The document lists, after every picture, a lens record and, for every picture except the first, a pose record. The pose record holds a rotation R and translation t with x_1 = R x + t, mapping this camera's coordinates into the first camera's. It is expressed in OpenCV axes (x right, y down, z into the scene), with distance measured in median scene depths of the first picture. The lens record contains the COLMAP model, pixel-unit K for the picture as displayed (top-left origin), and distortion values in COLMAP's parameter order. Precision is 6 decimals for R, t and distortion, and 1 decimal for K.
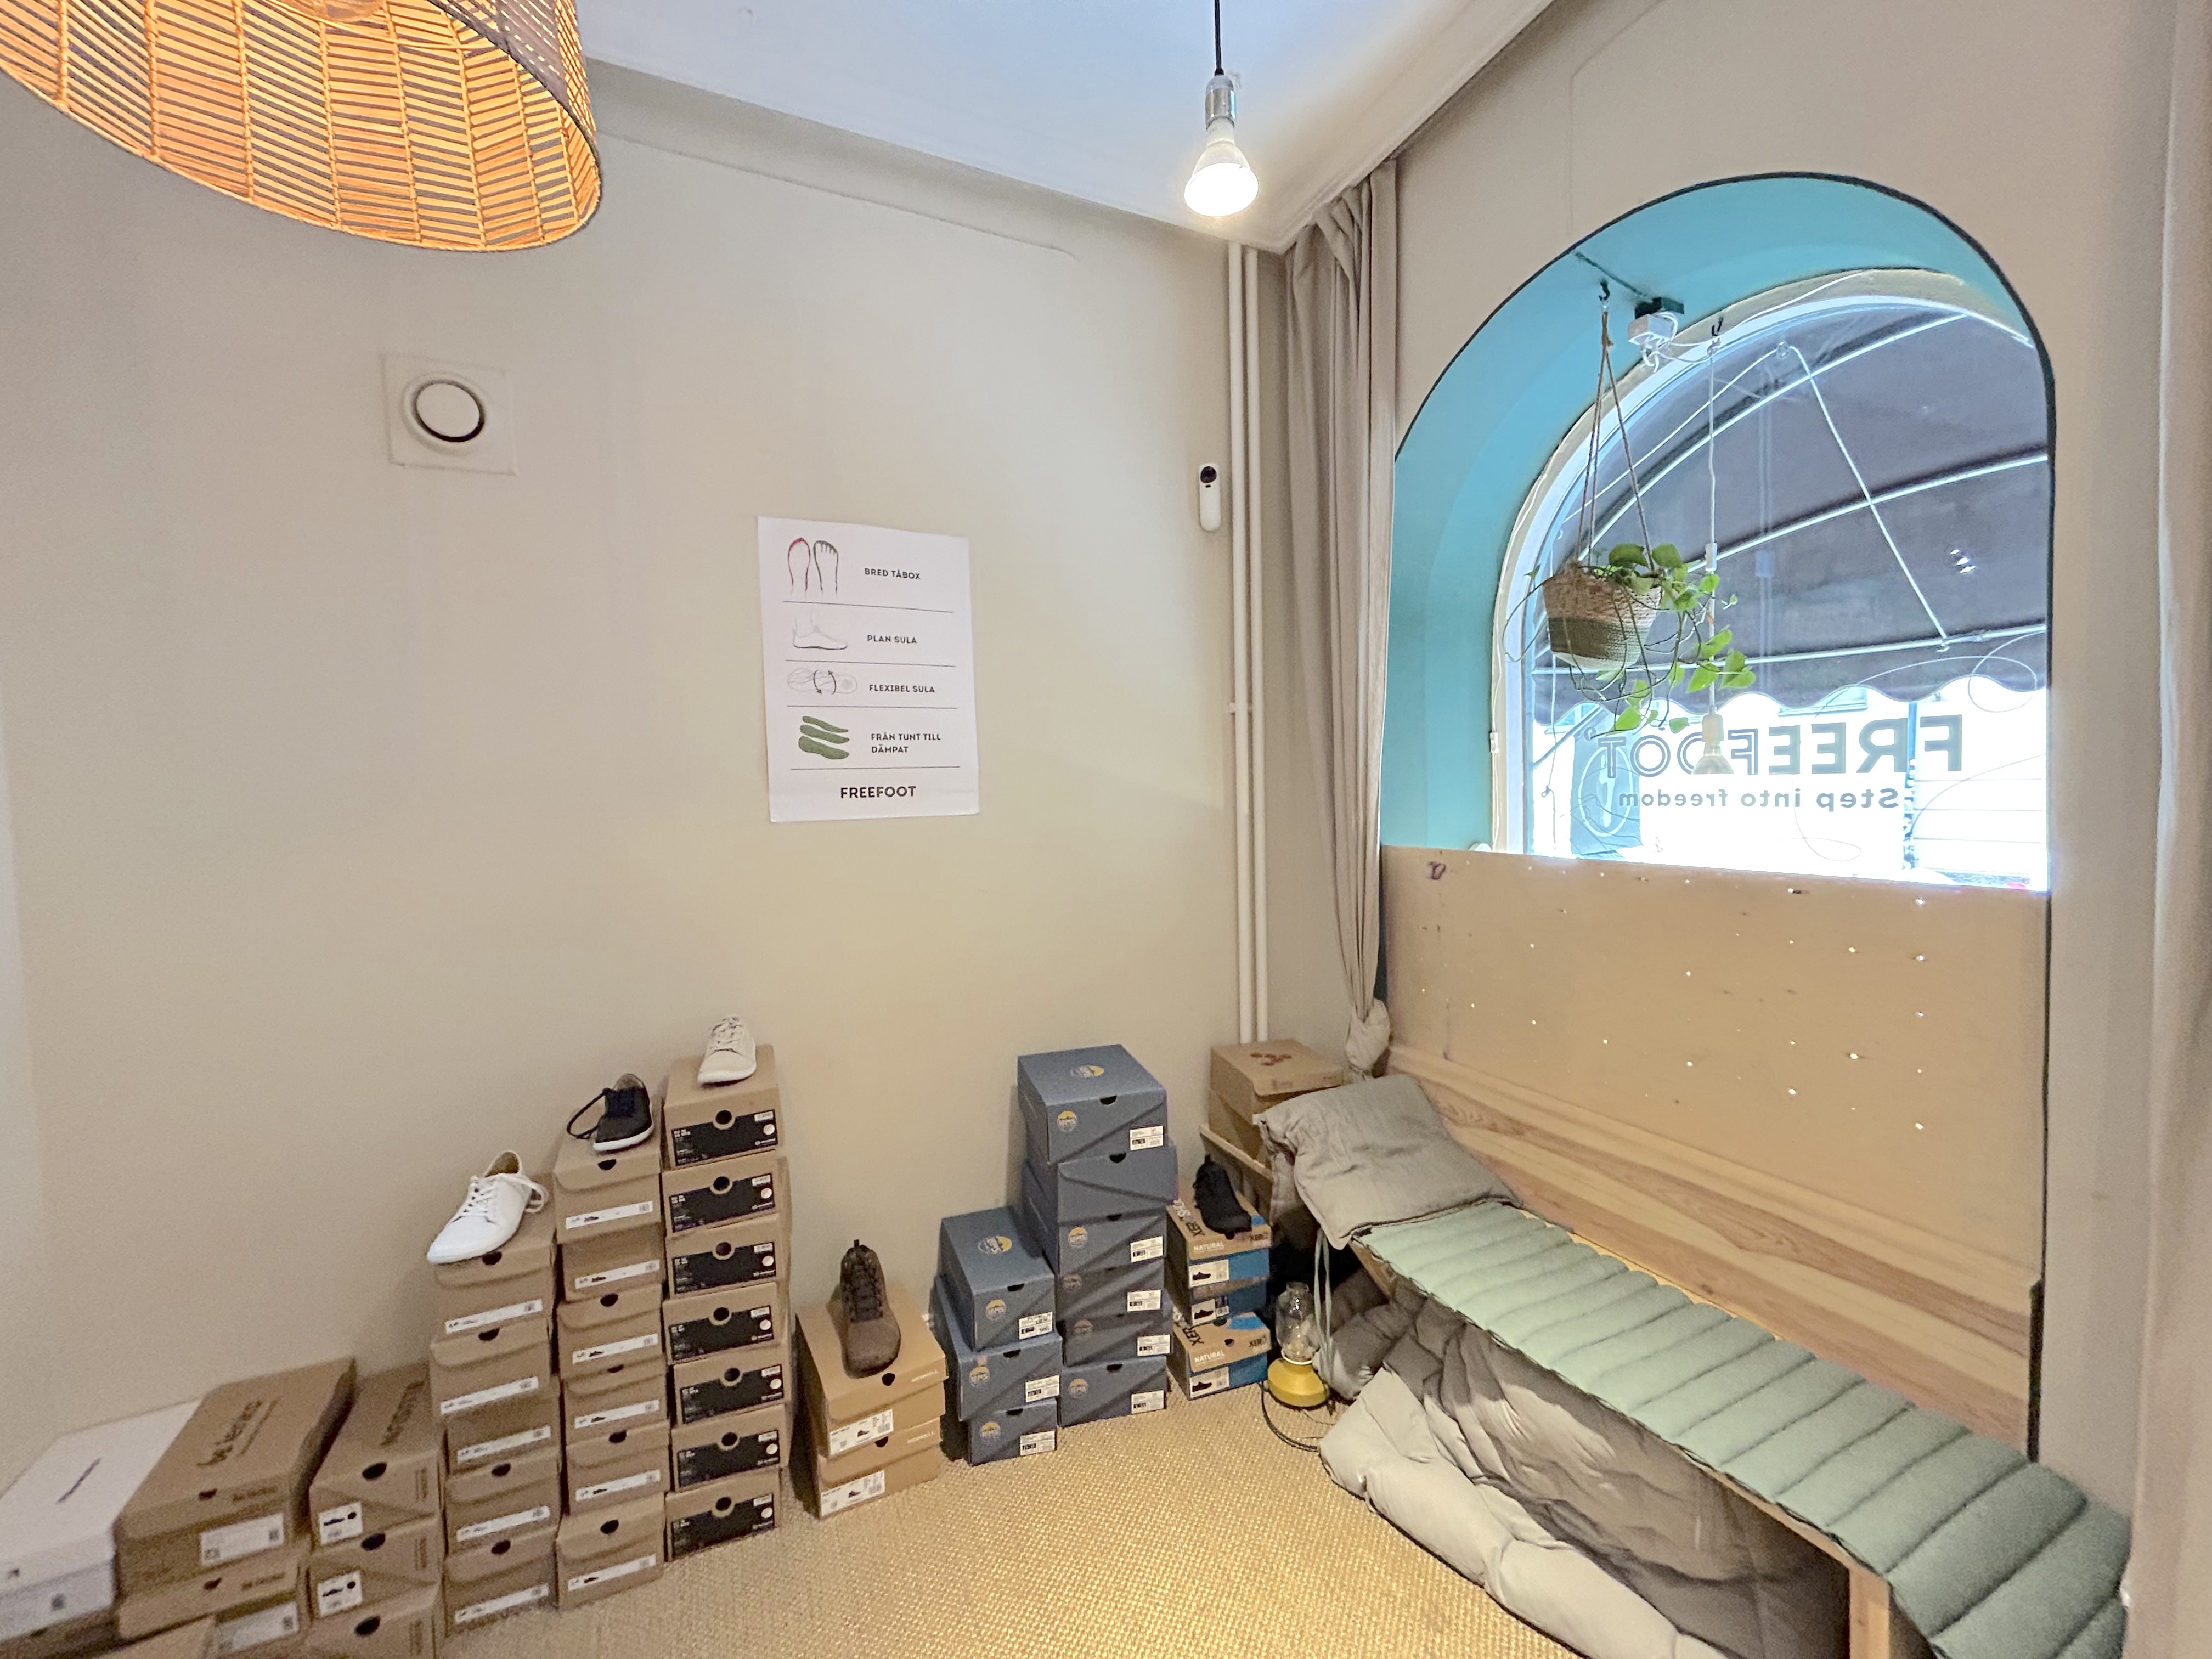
lens RADIAL K [[894.1, 0, 1102.6], [0, 894.1, 826.5], [0, 0, 1]] dist [-0.003388, 0.002212]
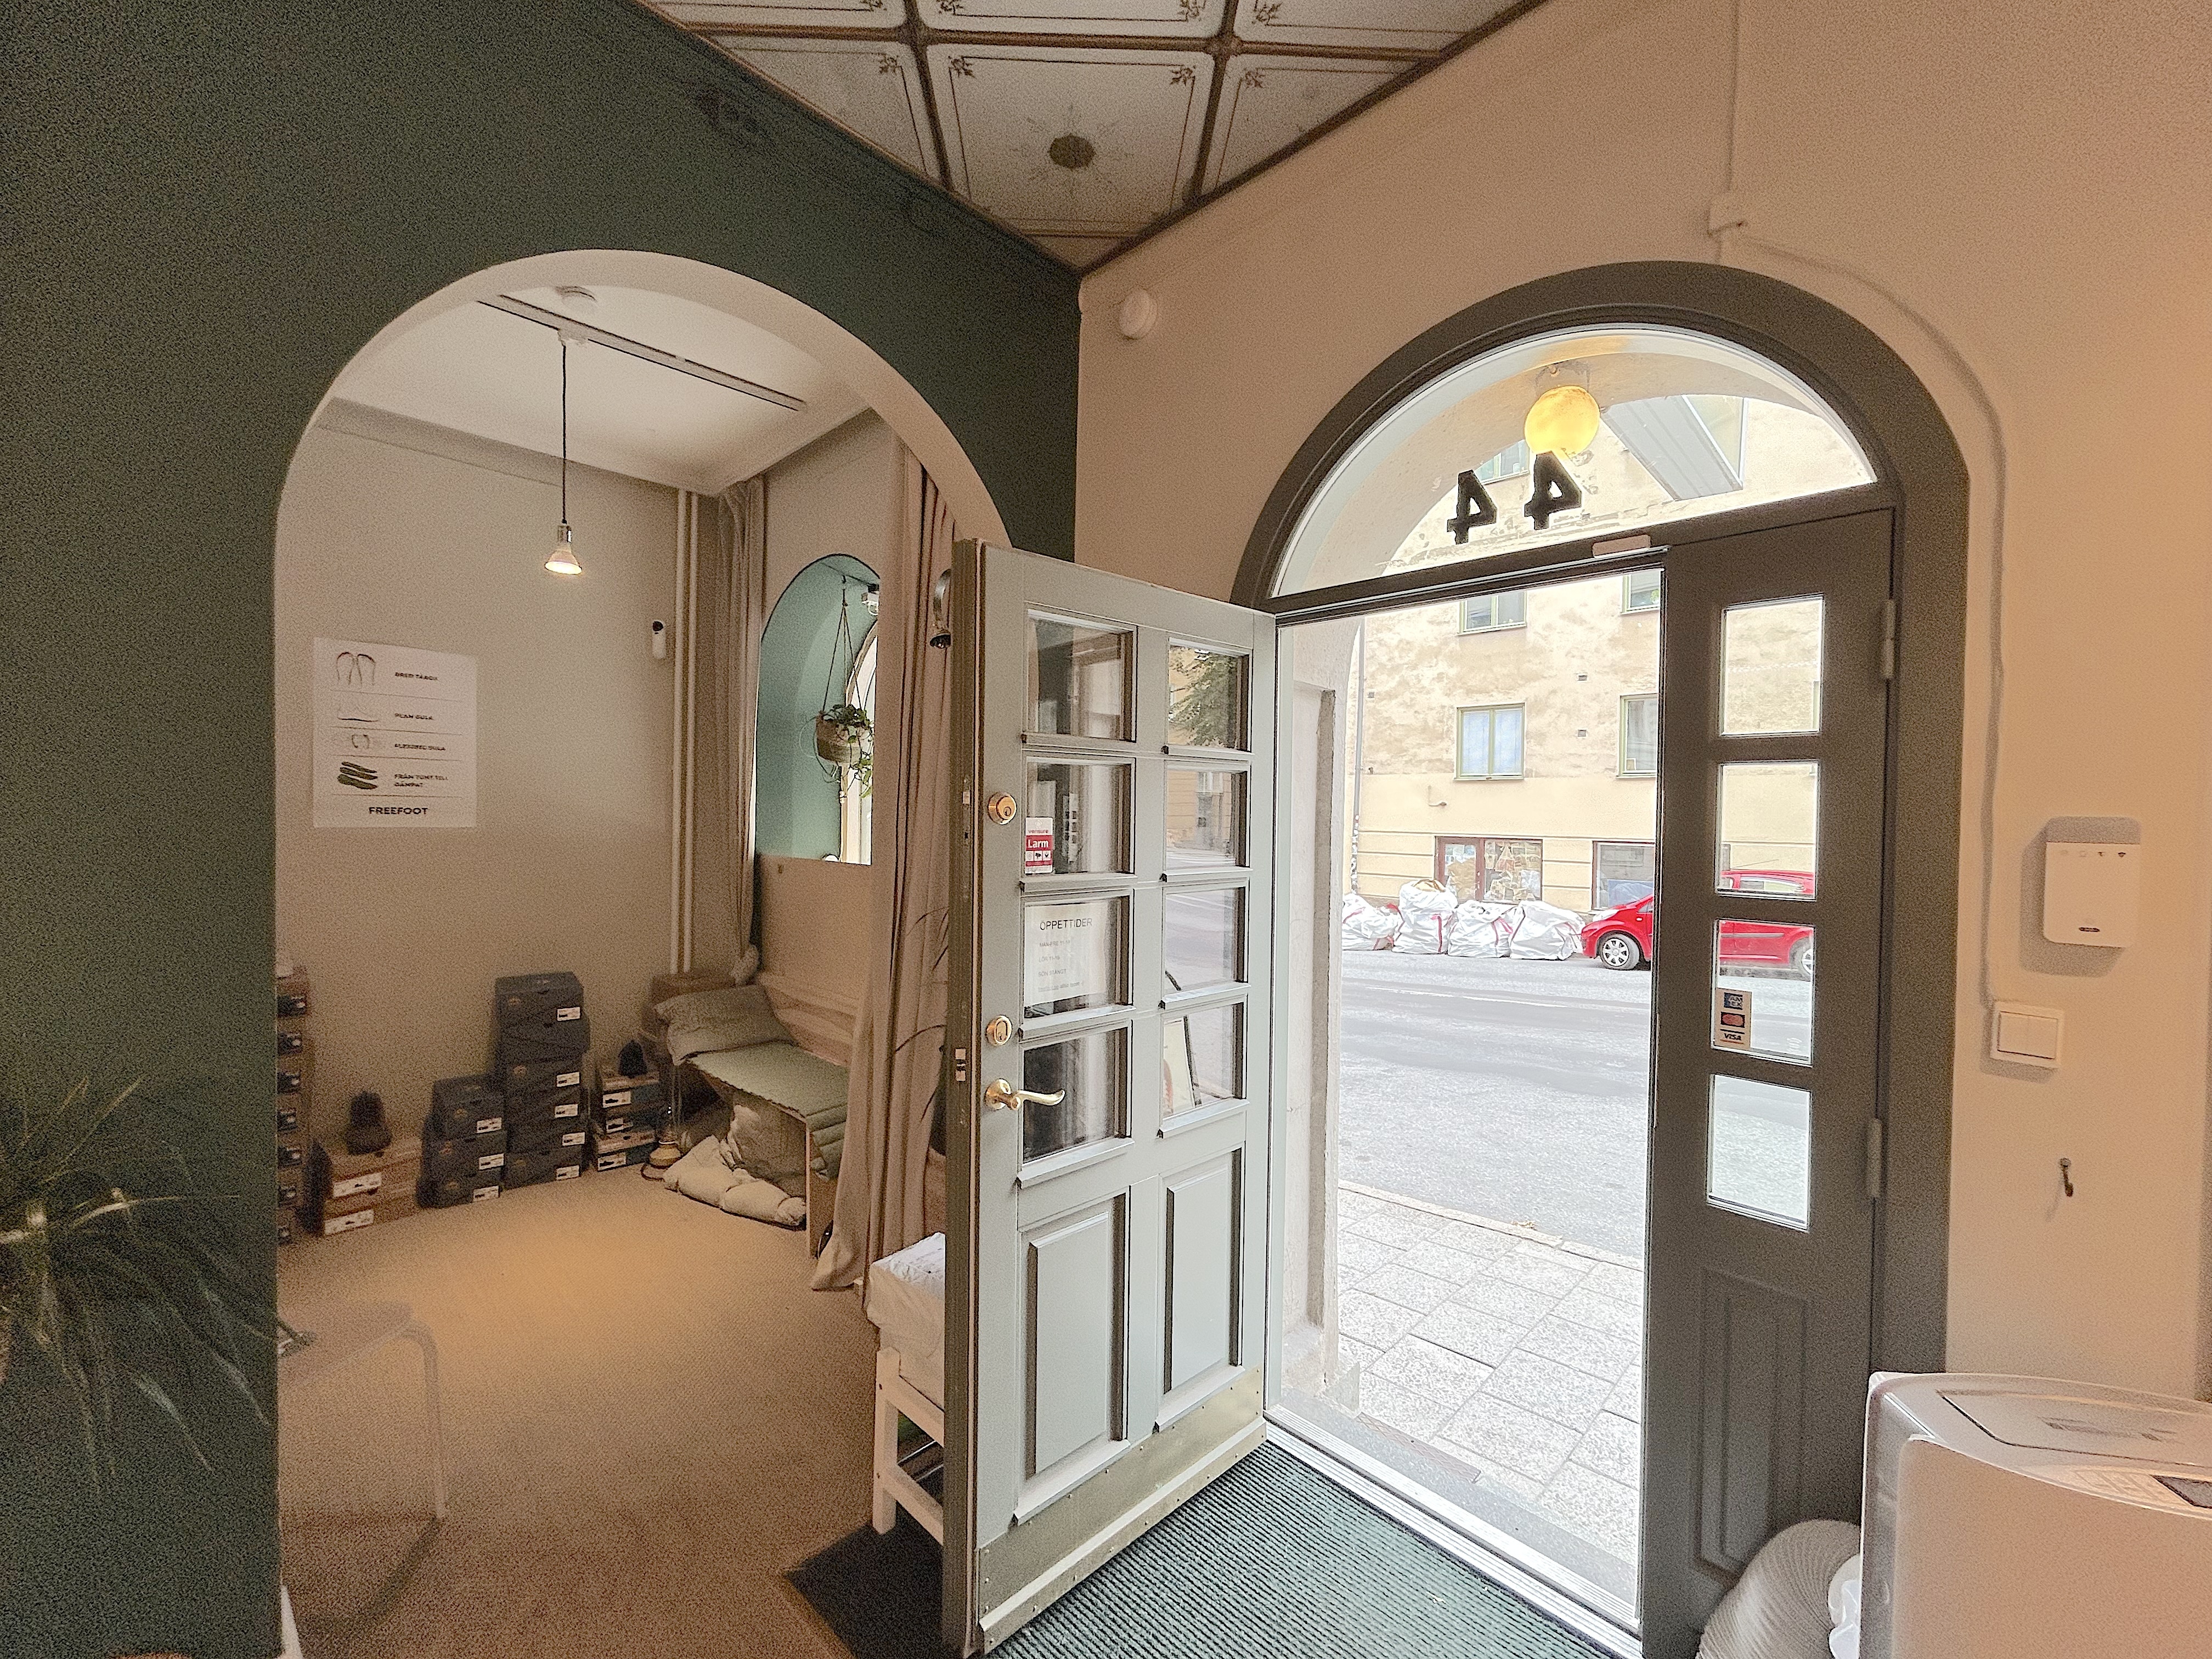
lens RADIAL K [[902.4, 0, 1105.1], [0, 902.4, 825.3], [0, 0, 1]] dist [-0.018201, 0.015884]
pose [[0.932921, 0.037779, 0.358093, 0.391723], [-0.026185, 0.998966, -0.037175, 0.015468], [-0.359127, 0.025305, 0.932946, -1.053257]]
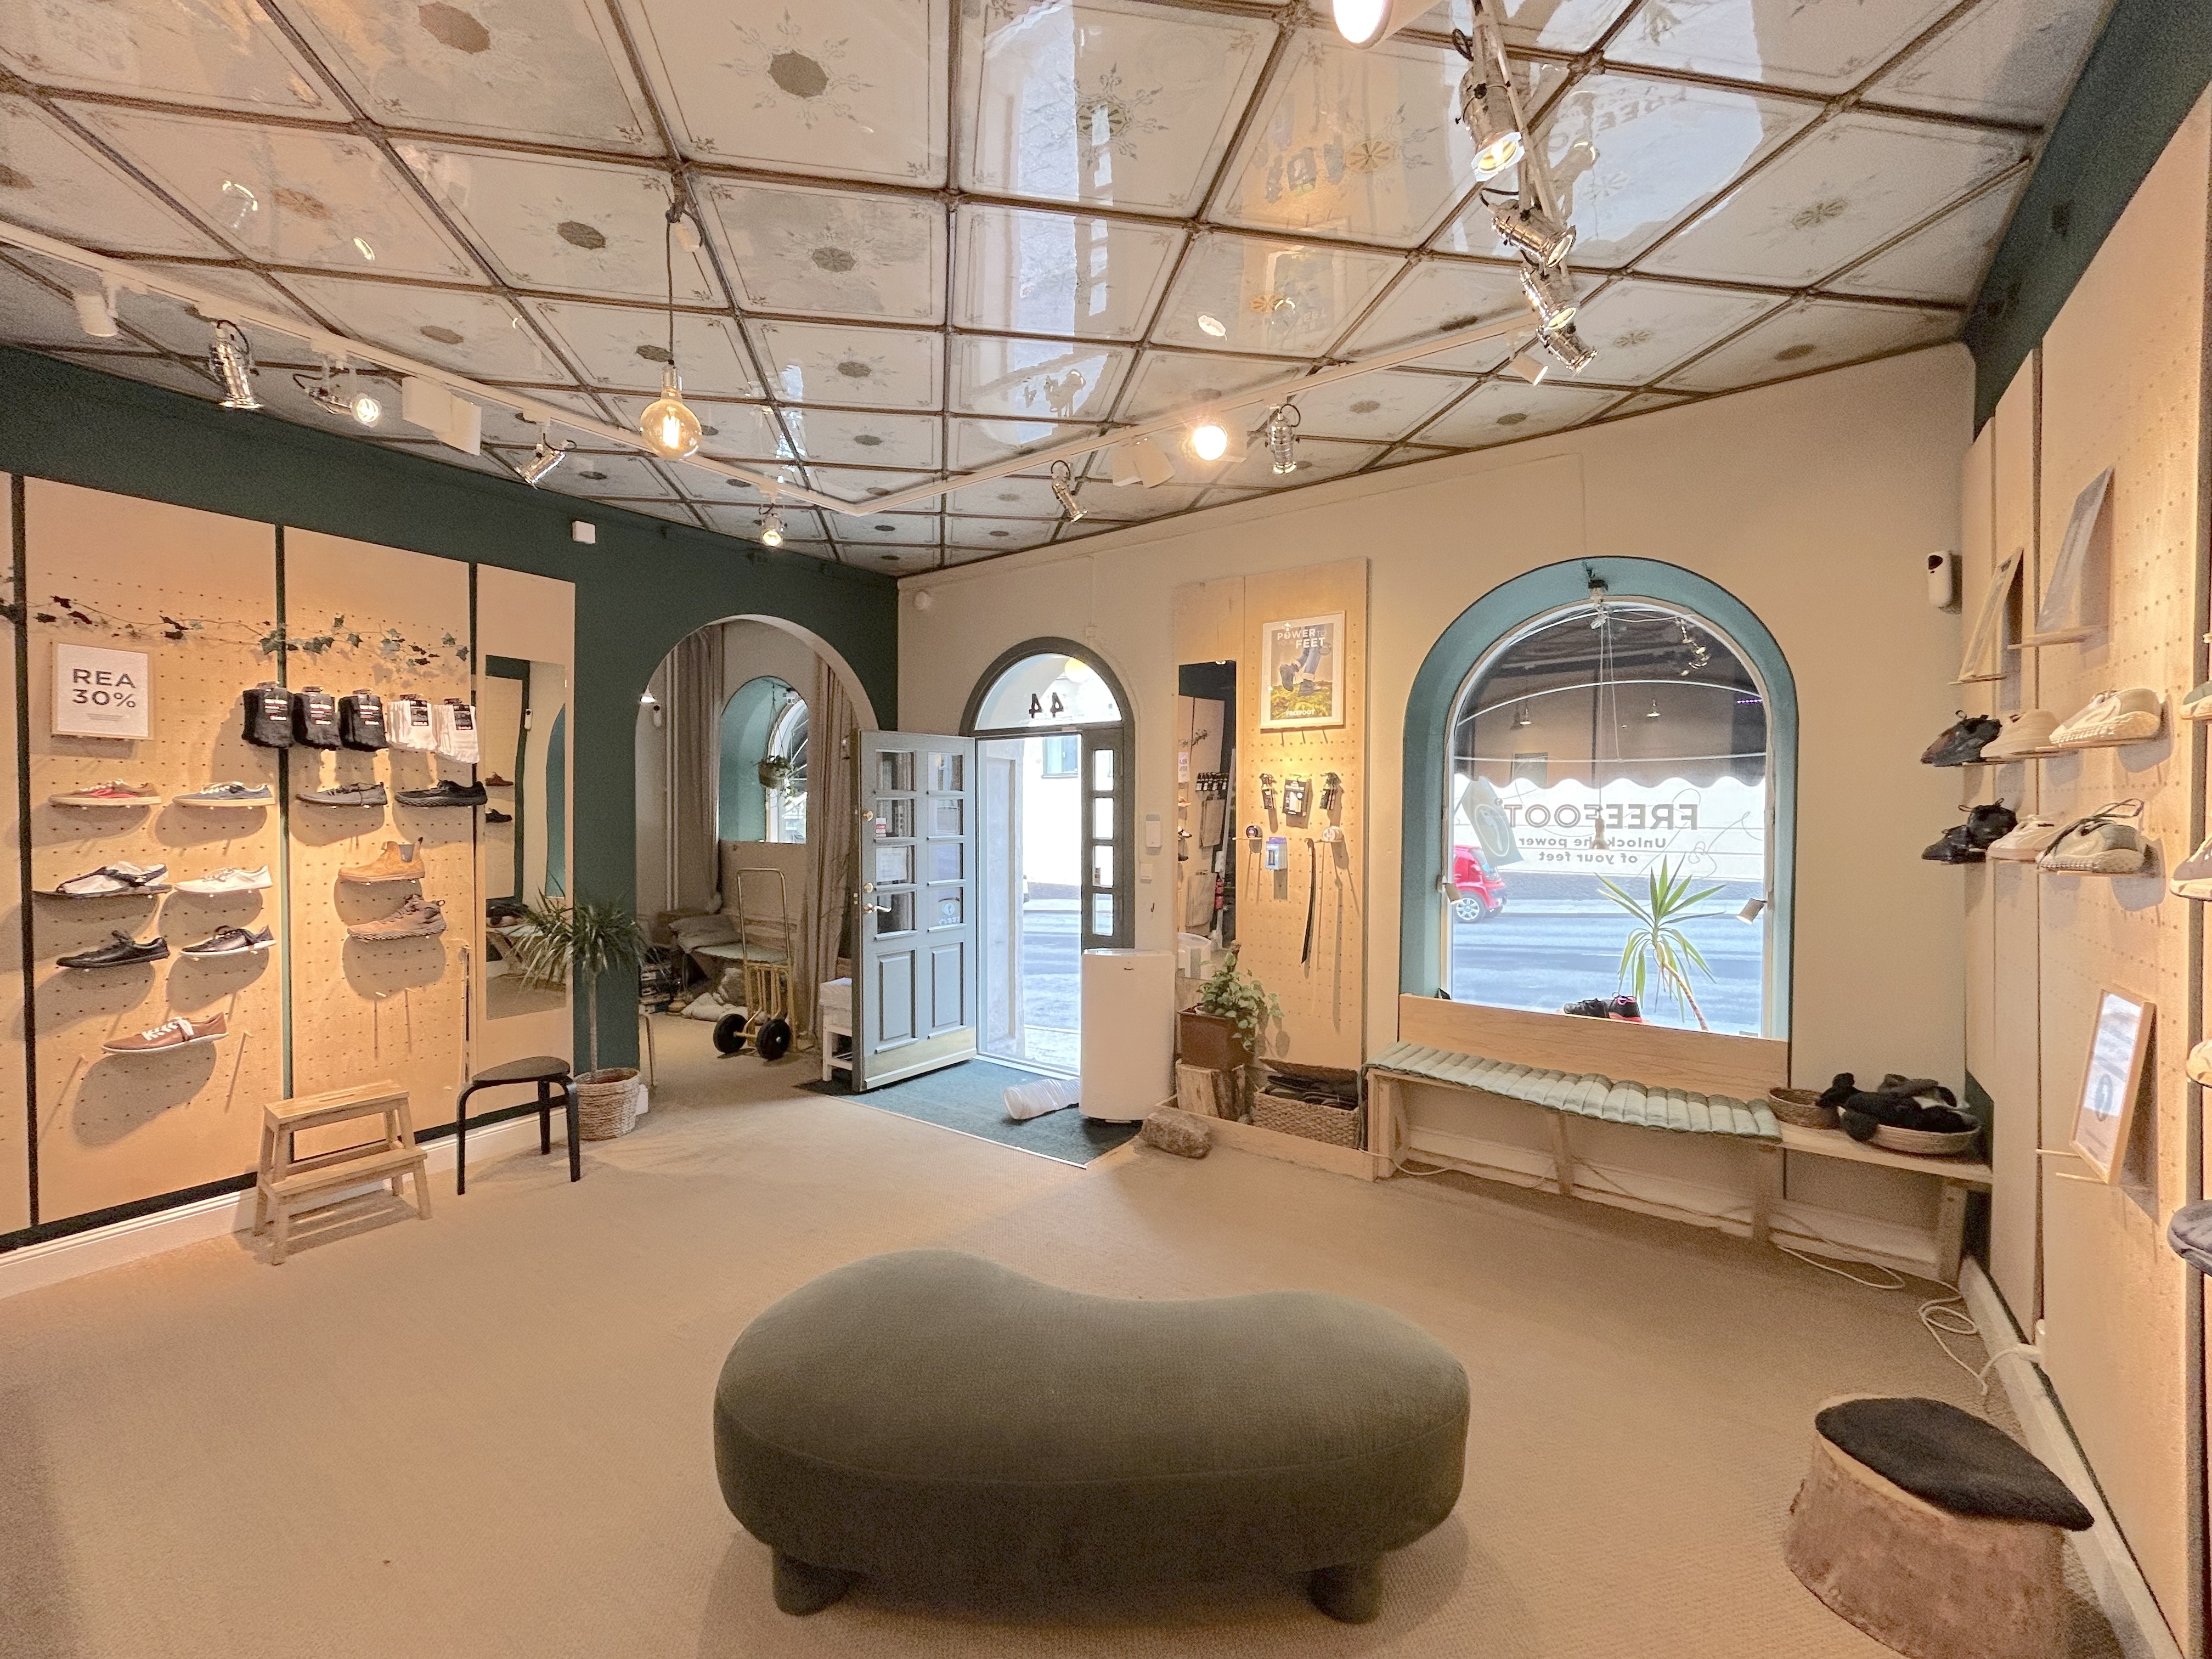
lens RADIAL K [[937.6, 0, 1095.6], [0, 937.6, 822.4], [0, 0, 1]] dist [0.046504, -0.000182]
pose [[0.878186, 0.020386, 0.477885, -0.108080], [-0.005254, 0.999442, -0.032981, 0.075099], [-0.478290, 0.026453, 0.877803, -2.892503]]
